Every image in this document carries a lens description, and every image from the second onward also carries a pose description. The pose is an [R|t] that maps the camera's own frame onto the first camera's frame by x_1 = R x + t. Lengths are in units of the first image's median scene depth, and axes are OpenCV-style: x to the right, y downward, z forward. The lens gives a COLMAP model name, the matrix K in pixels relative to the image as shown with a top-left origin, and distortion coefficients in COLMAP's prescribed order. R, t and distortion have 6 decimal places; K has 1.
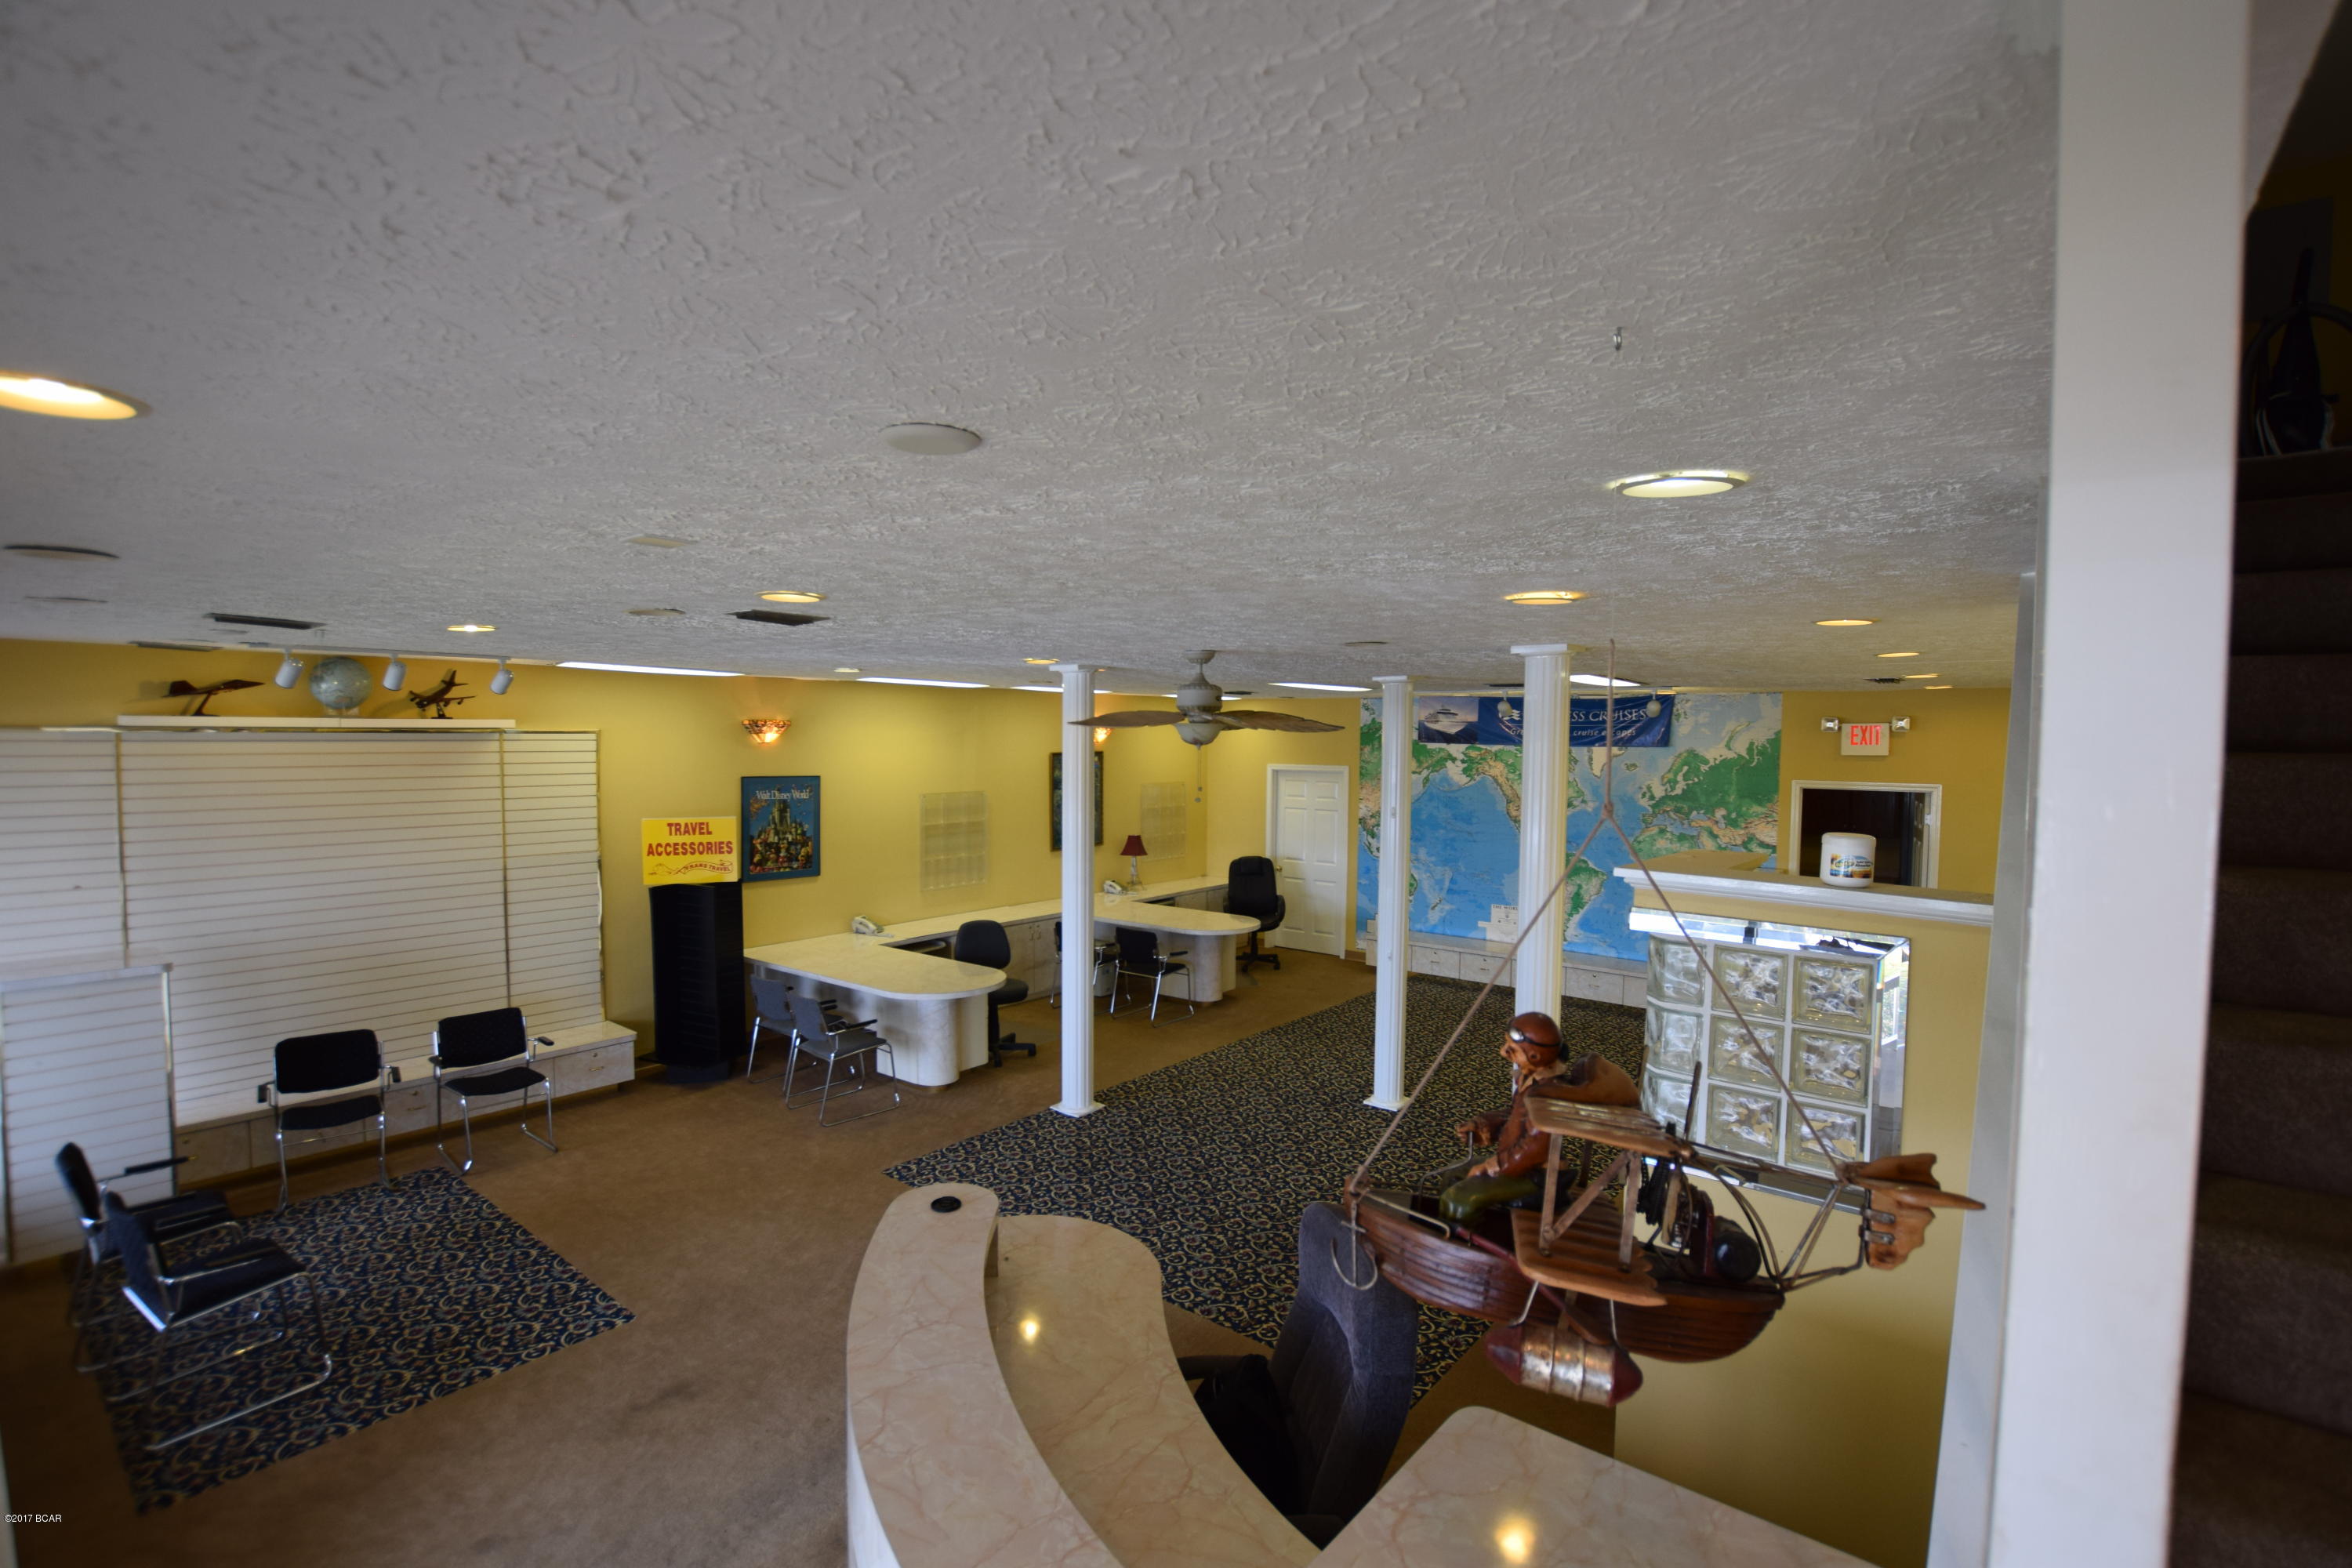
lens RADIAL K [[1074.7, 0, 1184.5], [0, 1074.7, 786.2], [0, 0, 1]] dist [-0.032008, 0.004037]
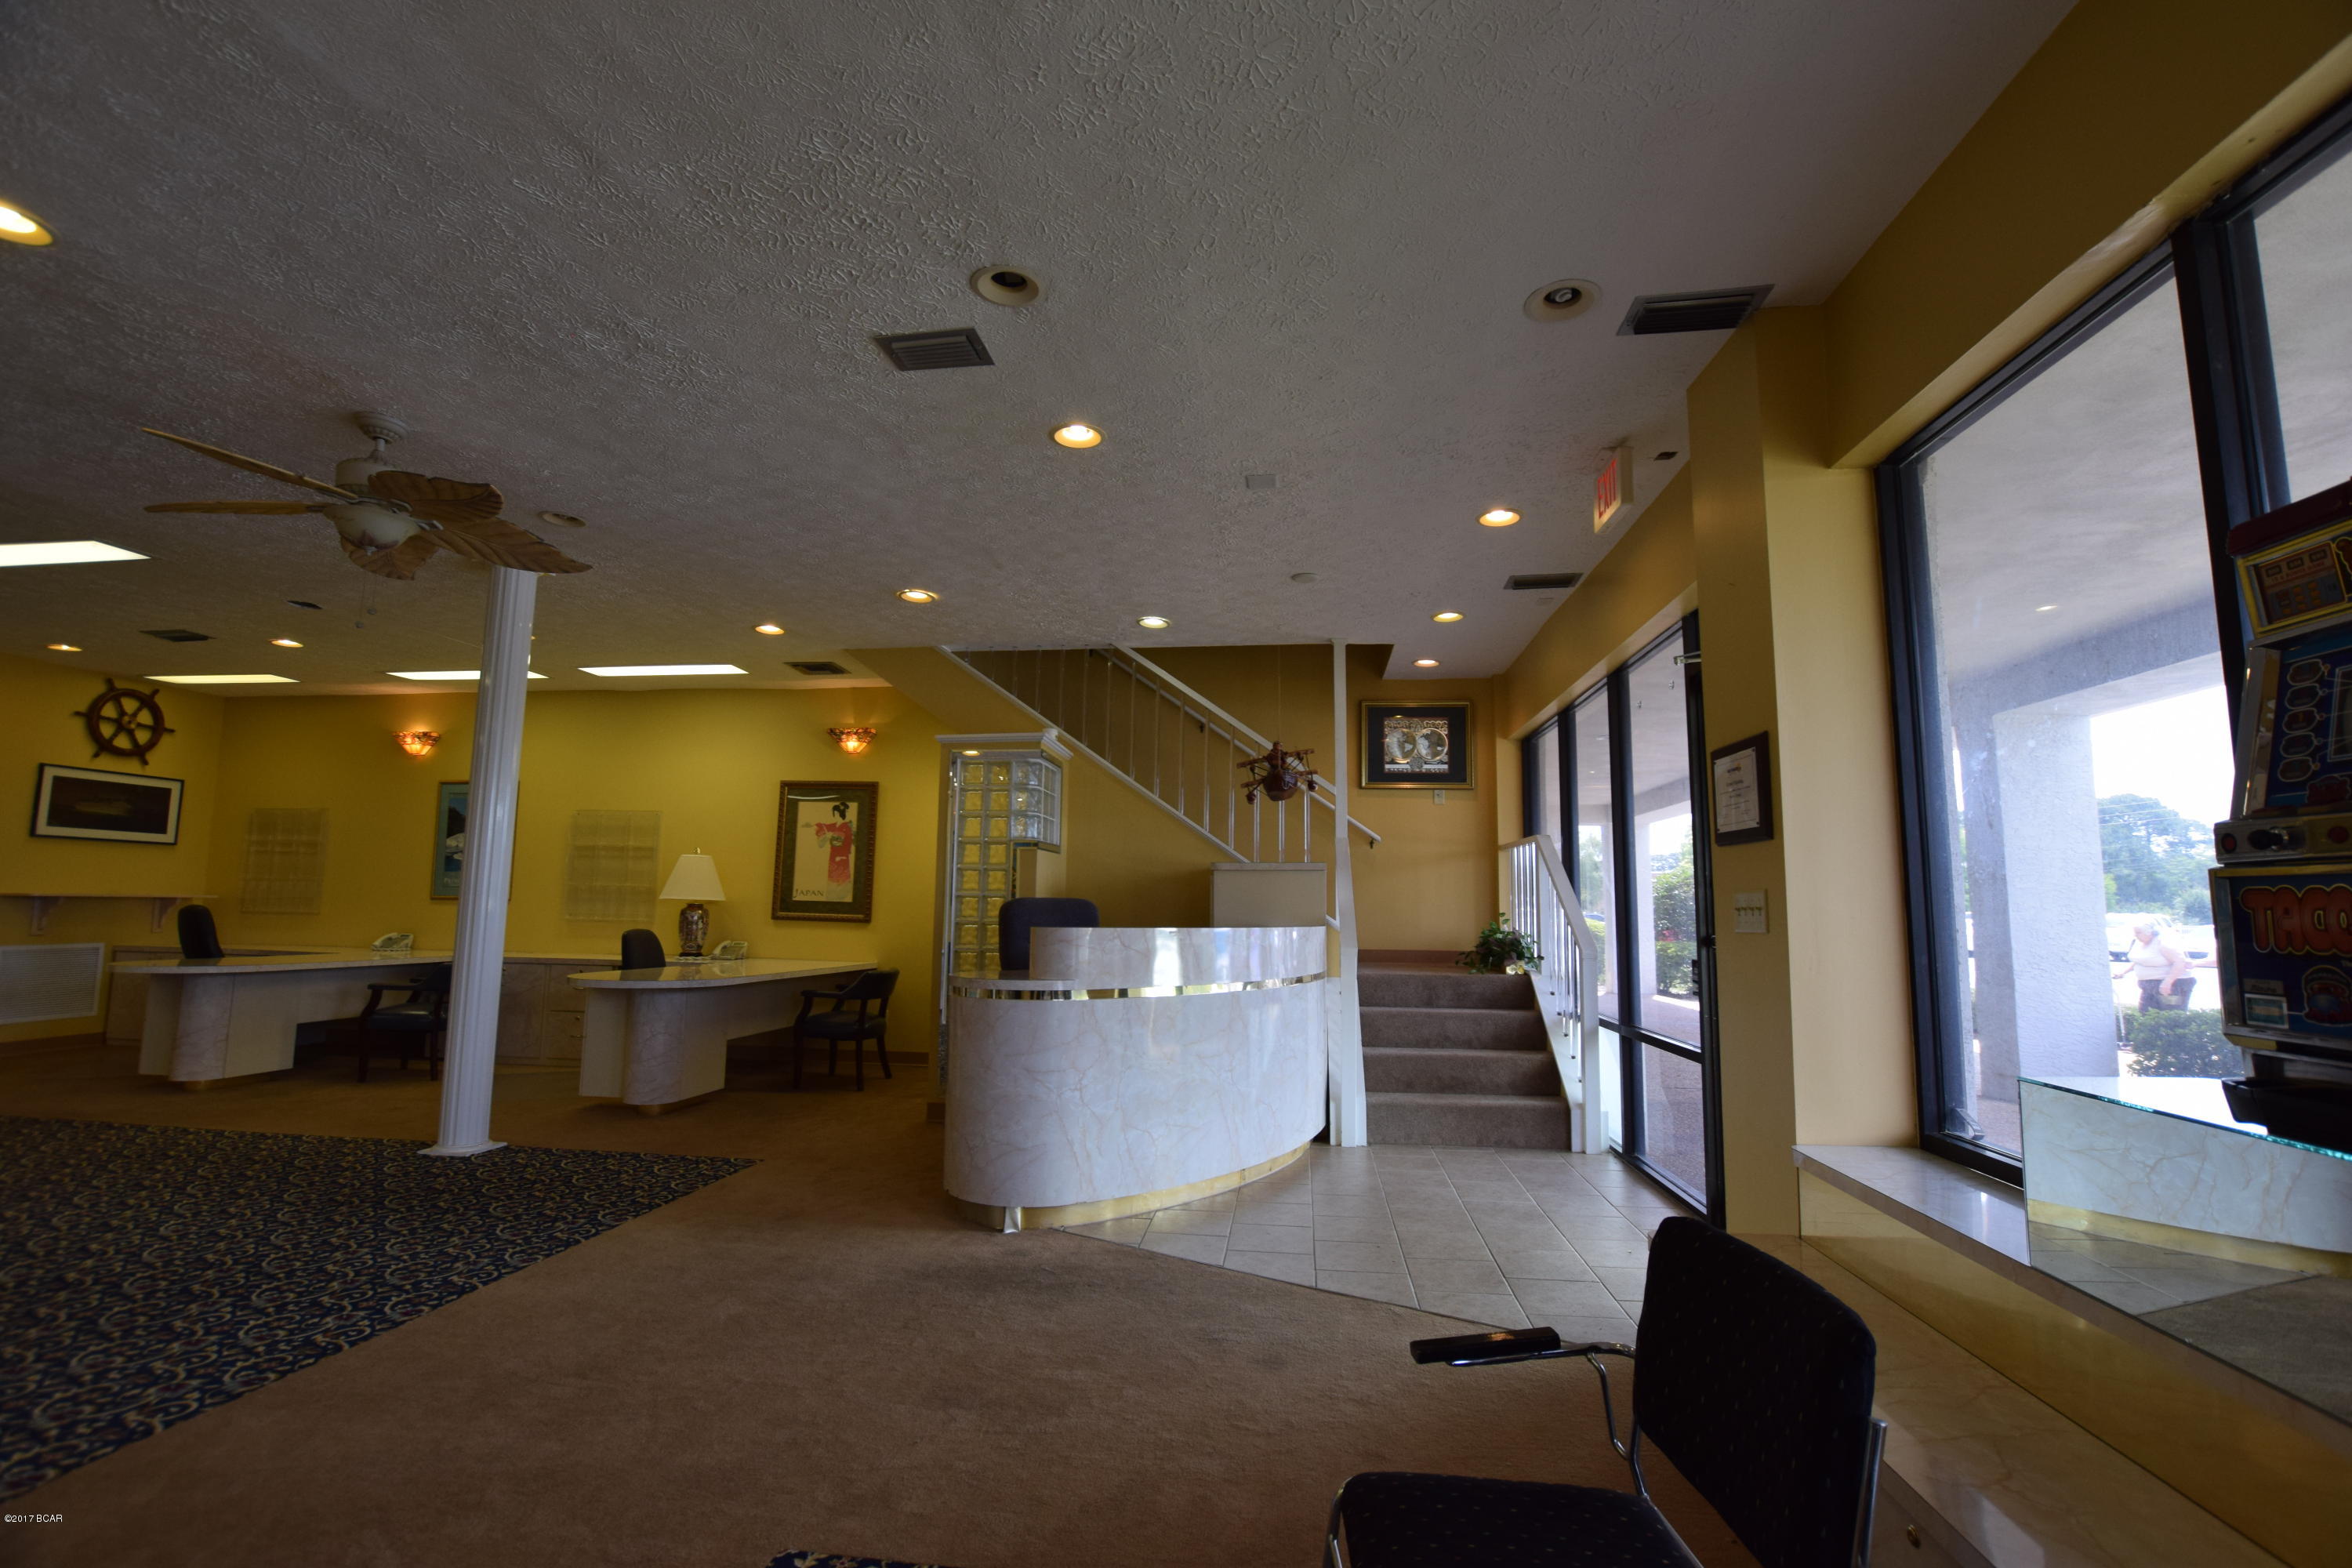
lens RADIAL K [[1034.8, 0, 1183.5], [0, 1034.8, 785.7], [0, 0, 1]] dist [-0.033281, 0.004670]
pose [[-0.534556, 0.082881, 0.841059, -0.501193], [0.023480, 0.996252, -0.083251, 0.112779], [-0.844807, -0.024754, -0.534499, 0.552961]]
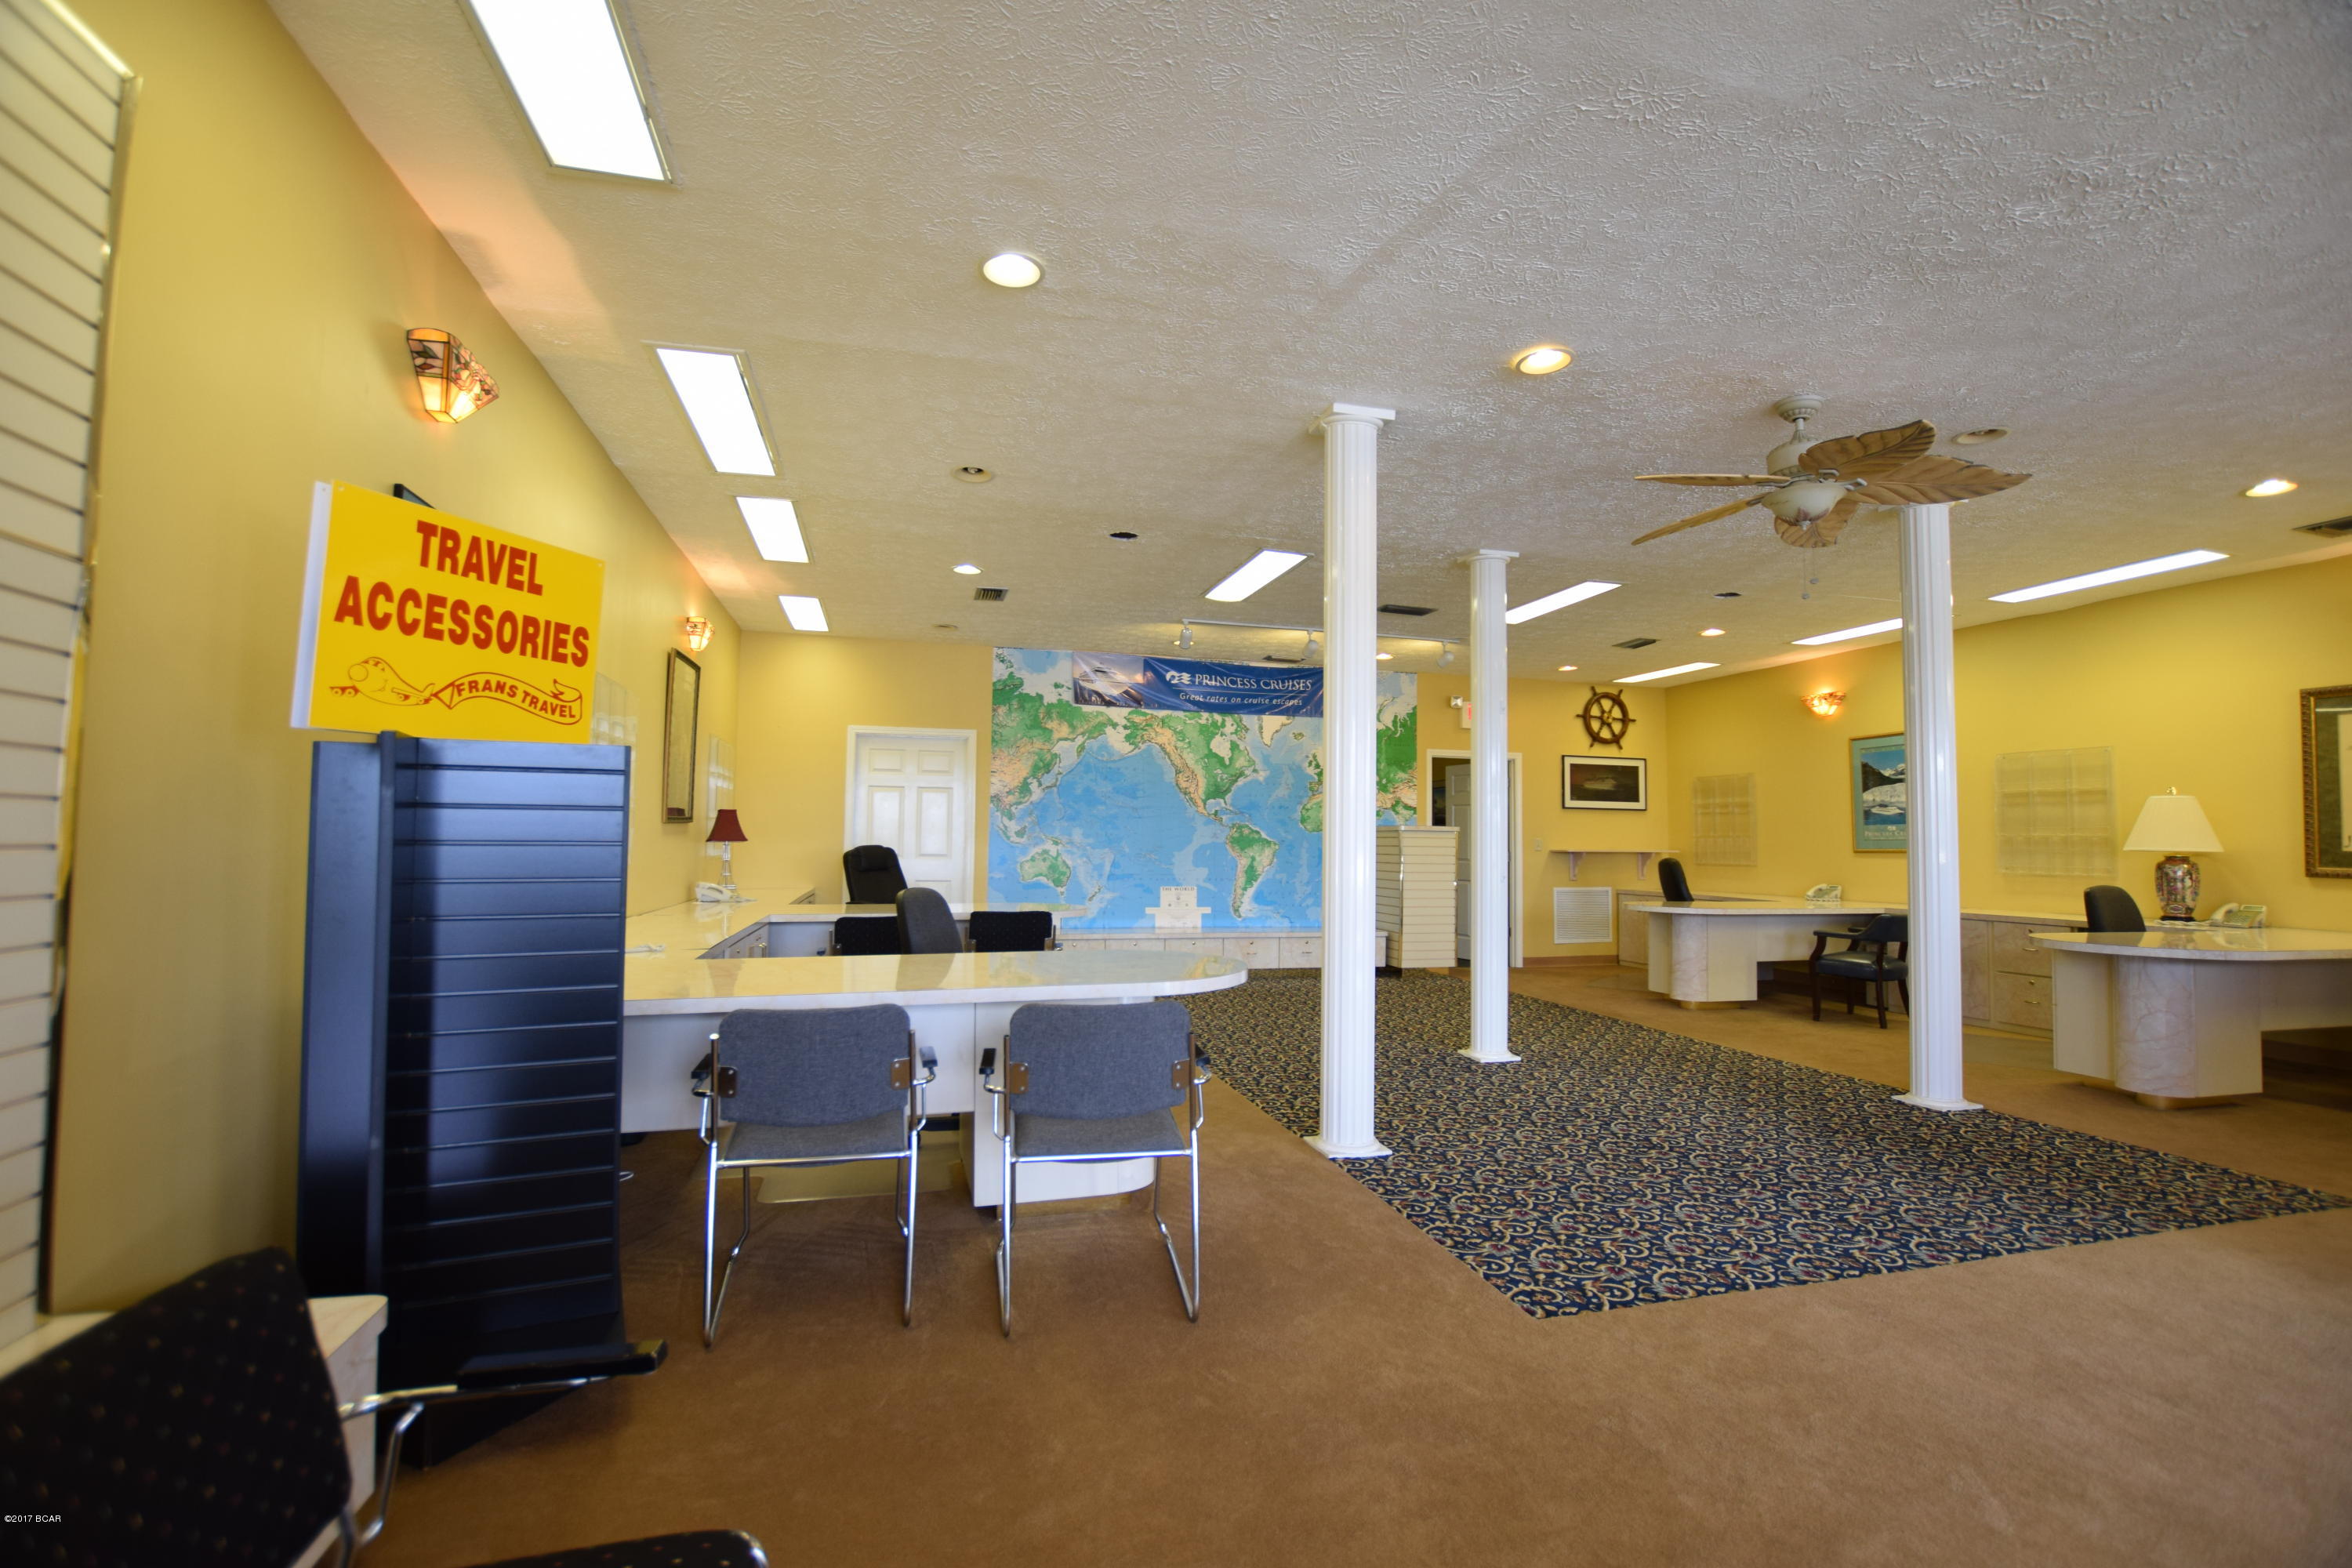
lens RADIAL K [[1034.8, 0, 1180.7], [0, 1034.8, 786.1], [0, 0, 1]] dist [-0.033281, 0.004670]
pose [[0.586788, 0.043078, 0.808594, -0.497977], [0.031487, 0.996615, -0.075944, 0.113369], [-0.809128, 0.070023, 0.583445, 0.582713]]
